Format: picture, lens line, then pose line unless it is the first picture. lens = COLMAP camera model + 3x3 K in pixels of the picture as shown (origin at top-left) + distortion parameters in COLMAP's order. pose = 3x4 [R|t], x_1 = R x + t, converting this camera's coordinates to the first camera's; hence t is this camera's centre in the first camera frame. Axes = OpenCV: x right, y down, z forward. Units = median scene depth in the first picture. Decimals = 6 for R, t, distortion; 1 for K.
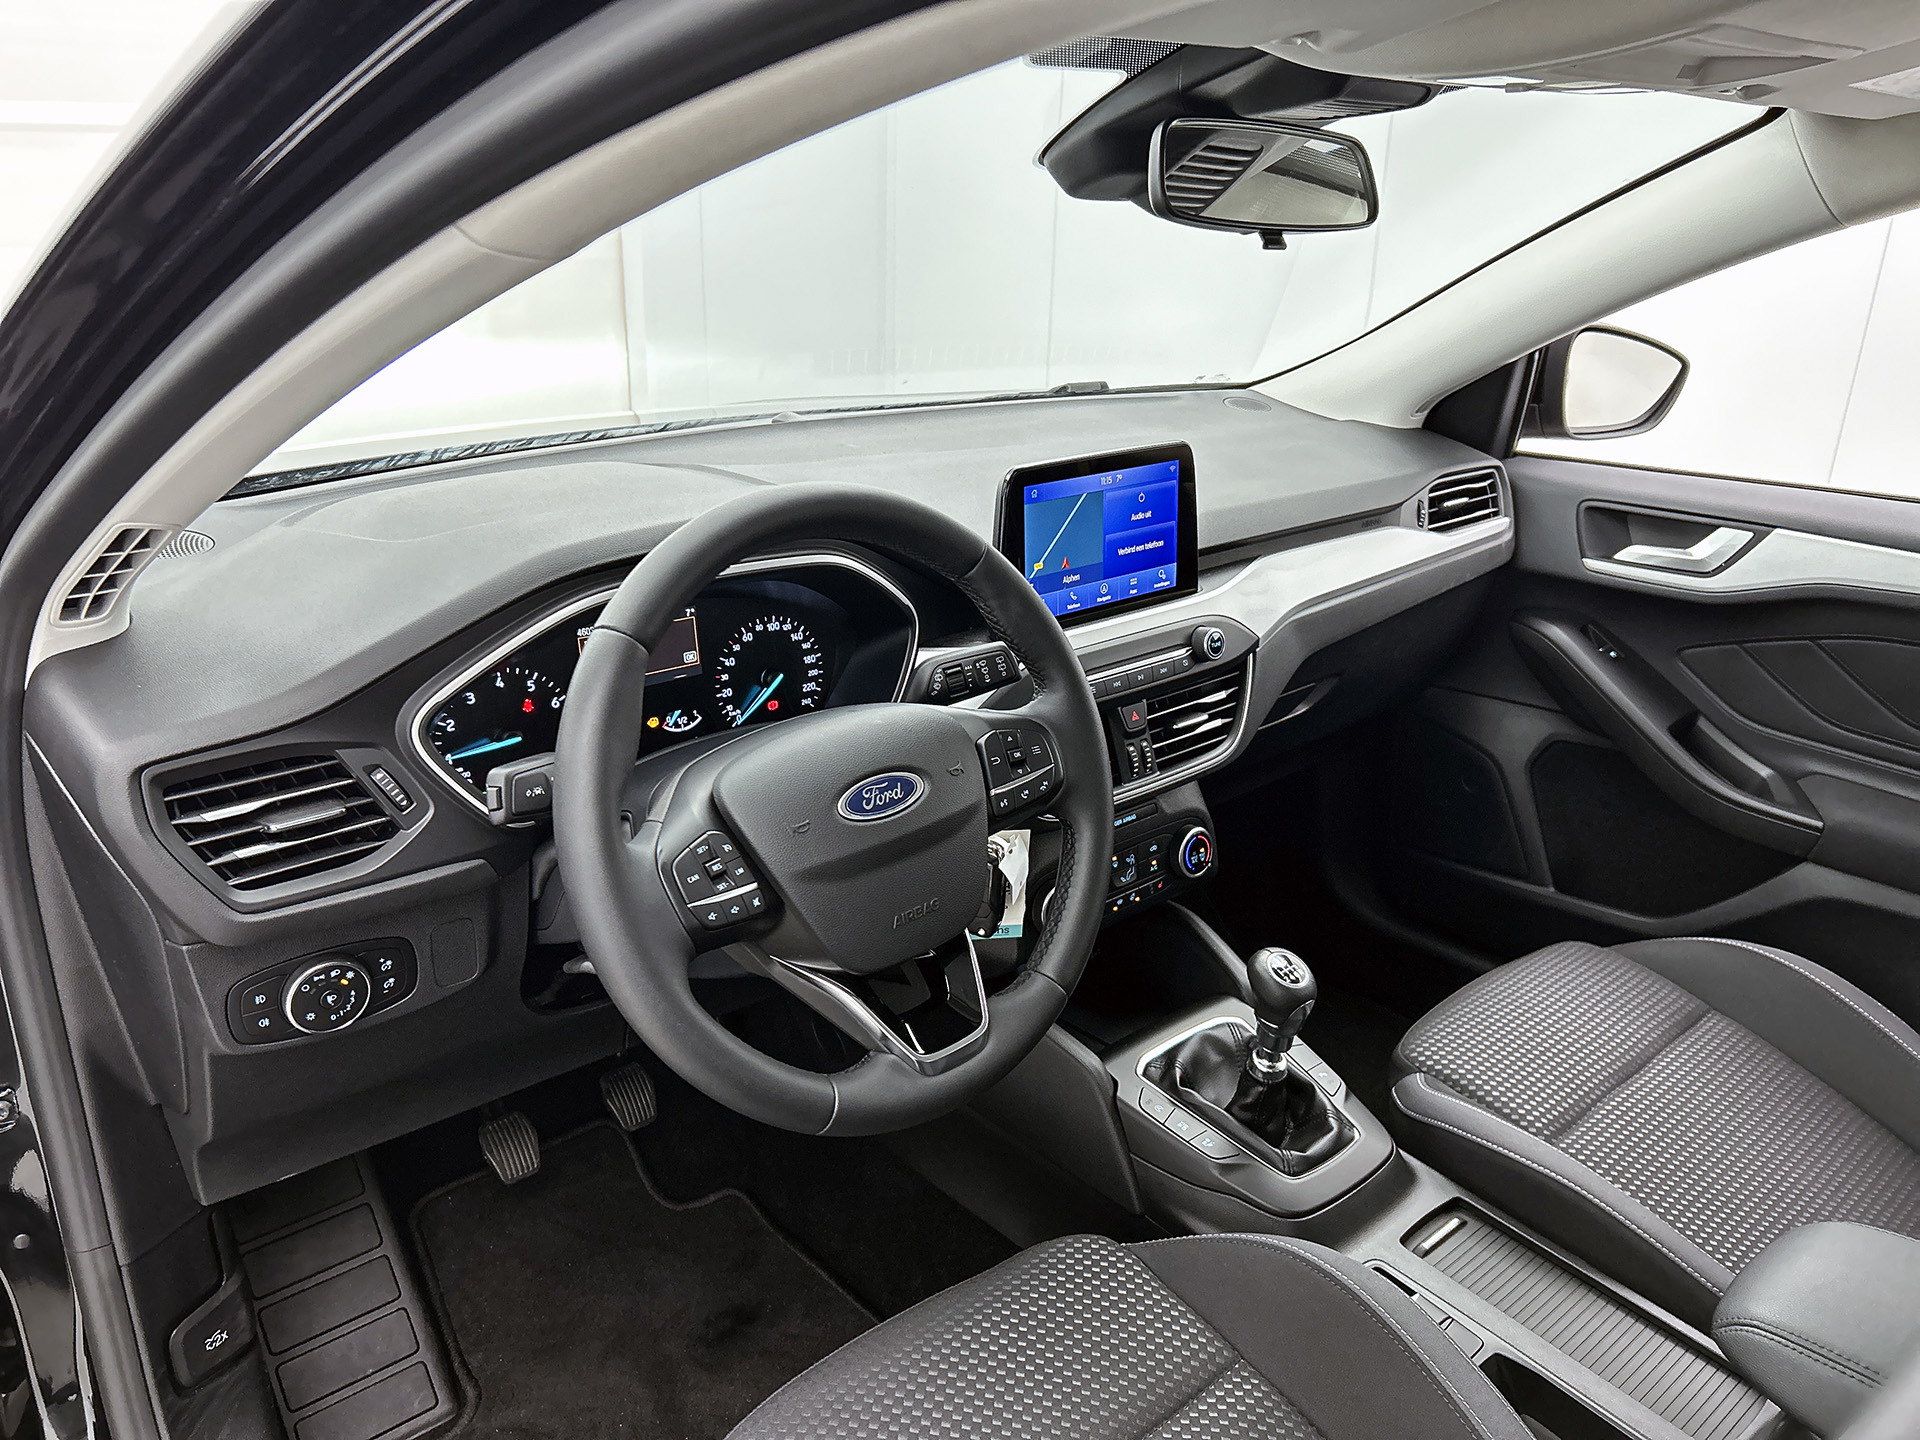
lens RADIAL K [[1475.6, 0, 960.0], [0, 1475.6, 720.0], [0, 0, 1]] dist [0.173450, -0.333667]
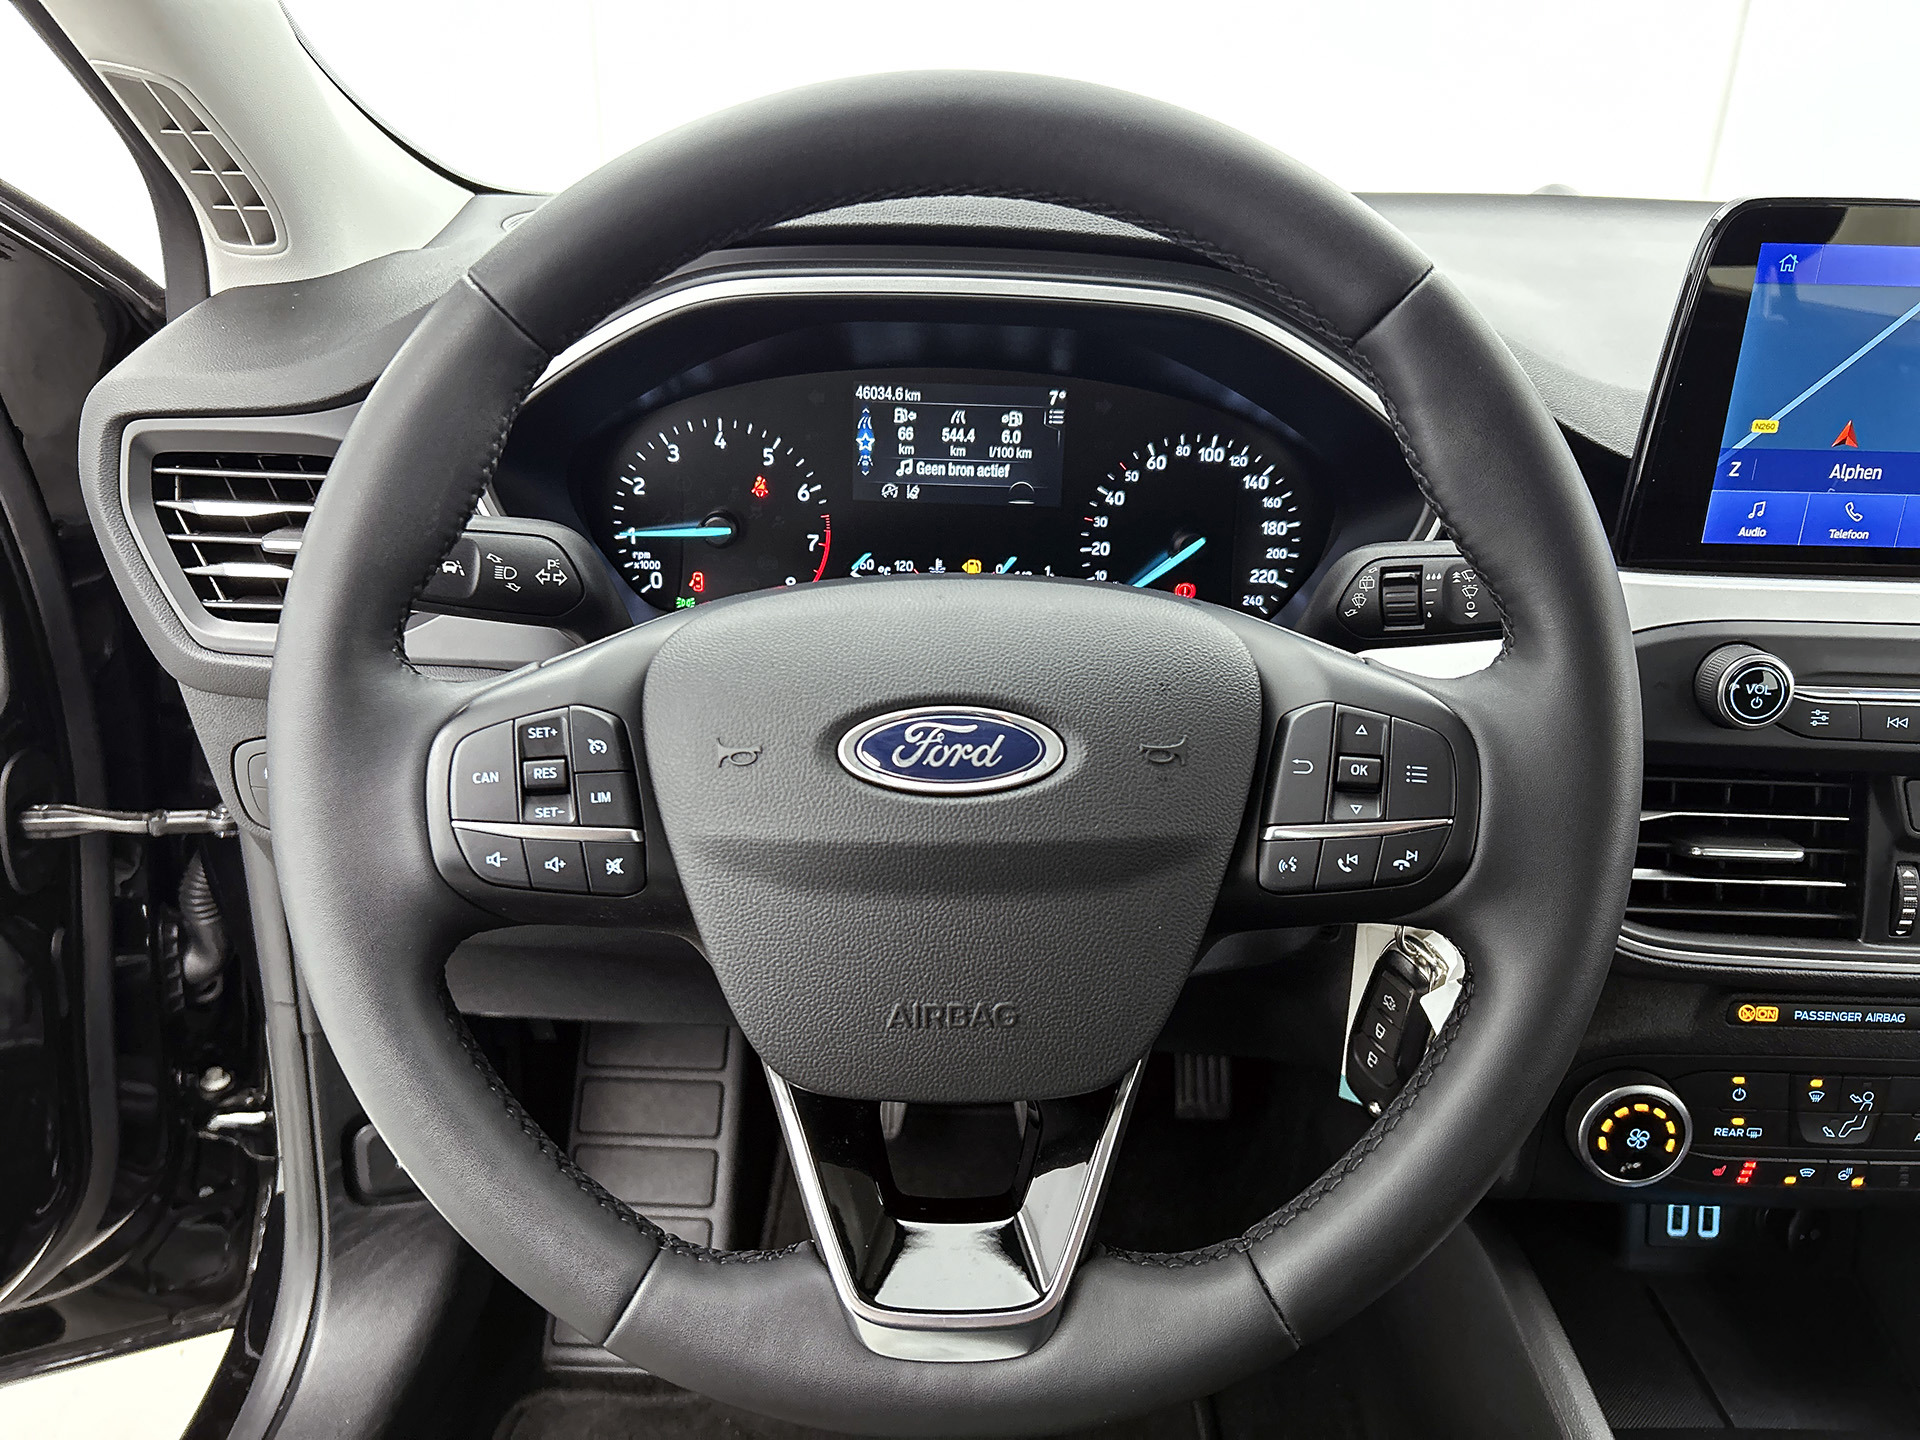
lens RADIAL K [[1488.7, 0, 960.0], [0, 1488.7, 720.0], [0, 0, 1]] dist [0.020489, -0.009180]
pose [[0.743348, 0.270222, -0.611894, 0.167176], [-0.245799, 0.961118, 0.125840, -0.012176], [0.622107, 0.056860, 0.780865, 0.456861]]
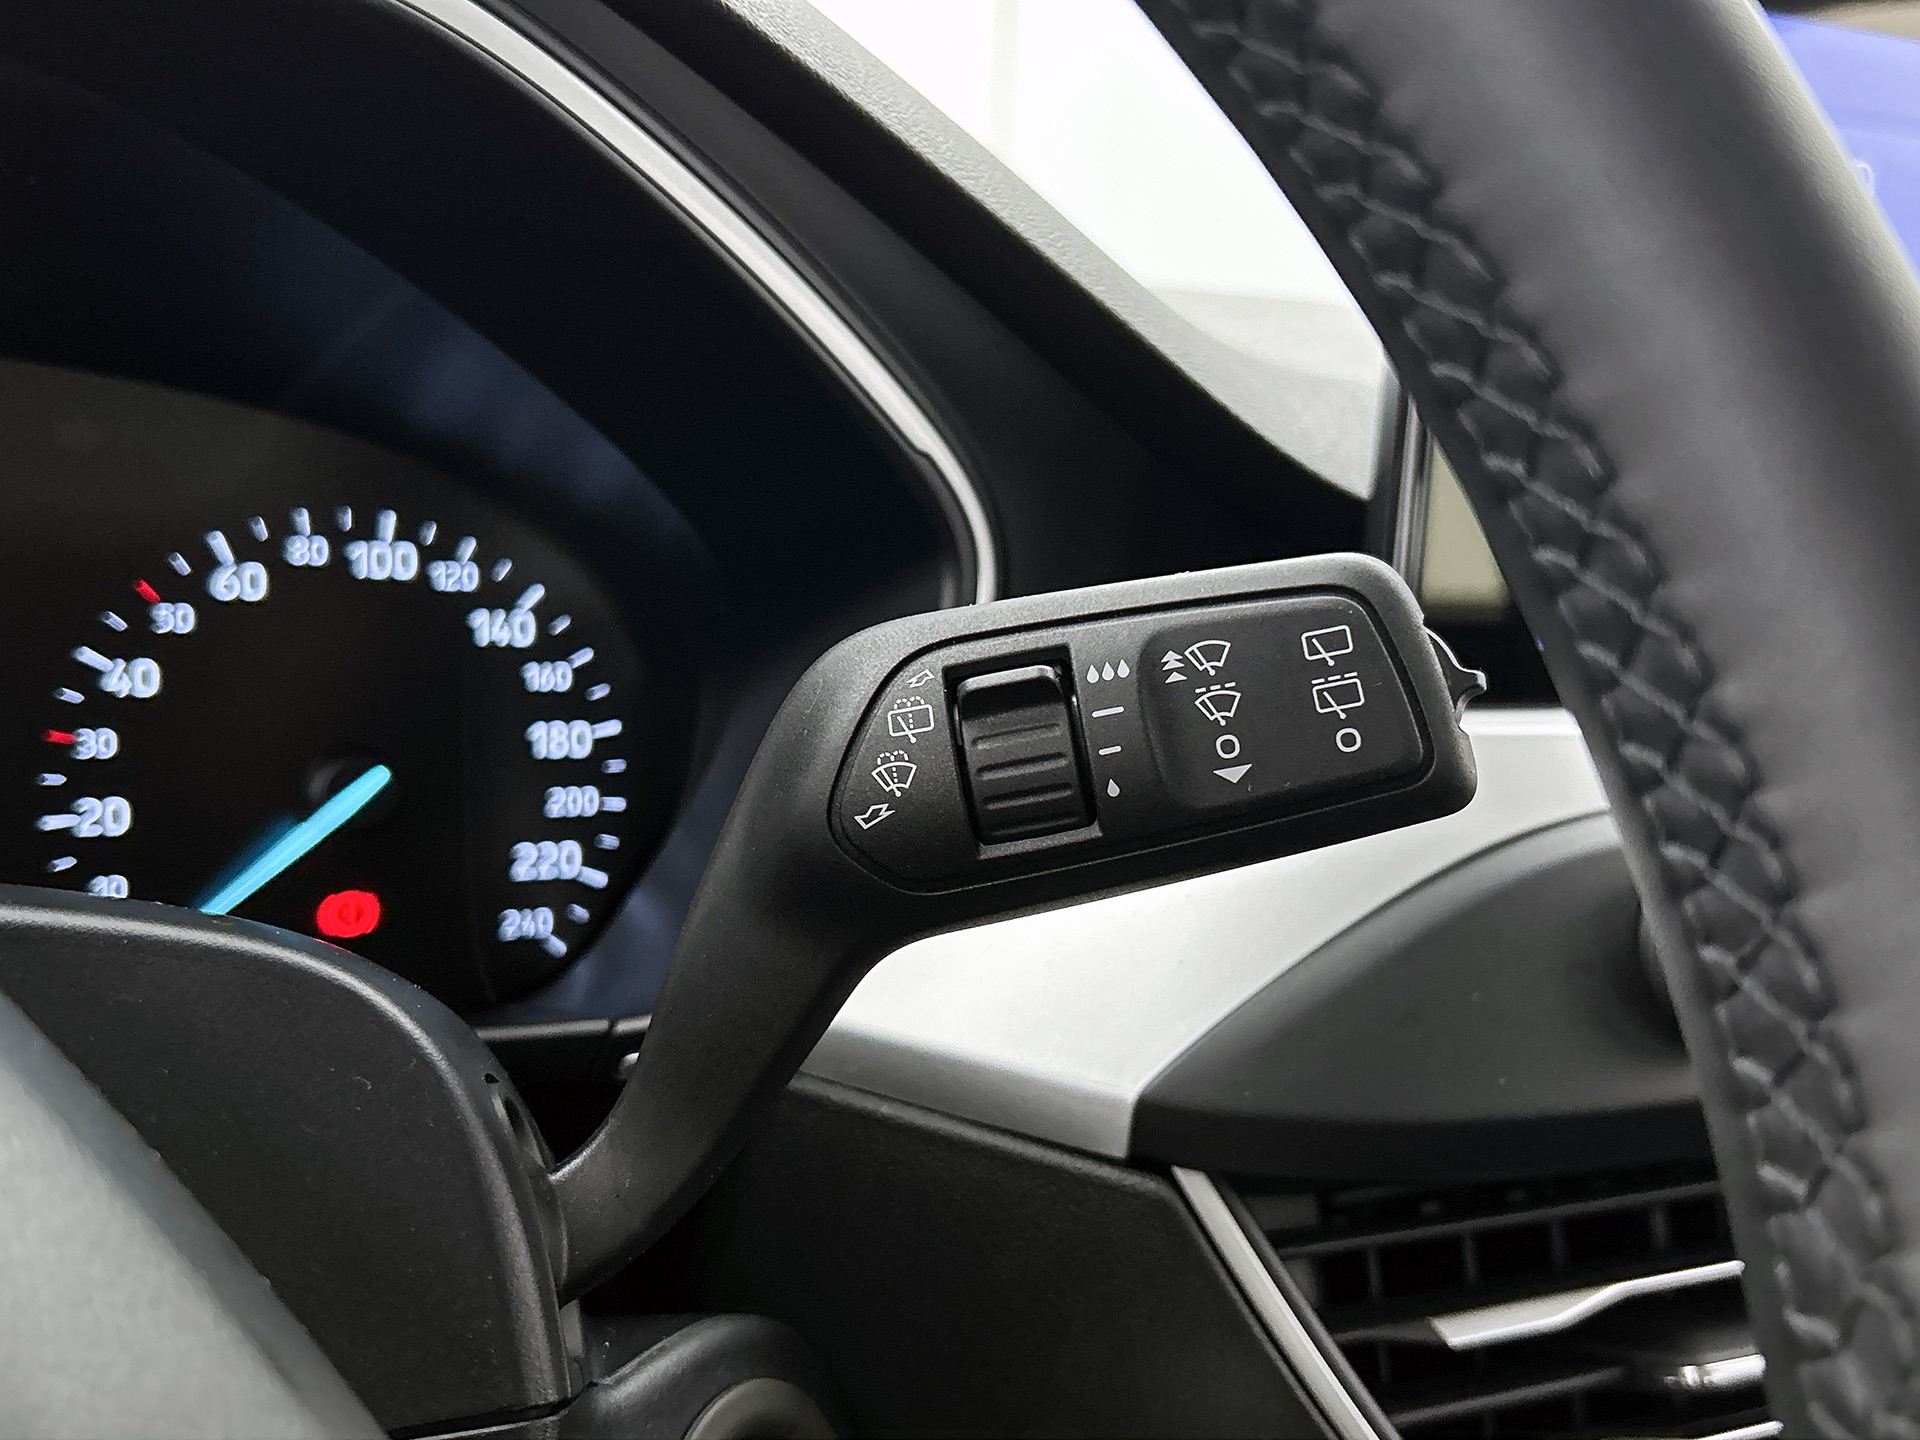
lens RADIAL K [[2041.4, 0, 959.8], [0, 2041.4, 780.9], [0, 0, 1]] dist [0.003545, -0.005223]
pose [[0.958366, 0.071199, -0.276525, 0.042883], [-0.124691, 0.975553, -0.180966, 0.013874], [0.256880, 0.207912, 0.943814, 0.677369]]
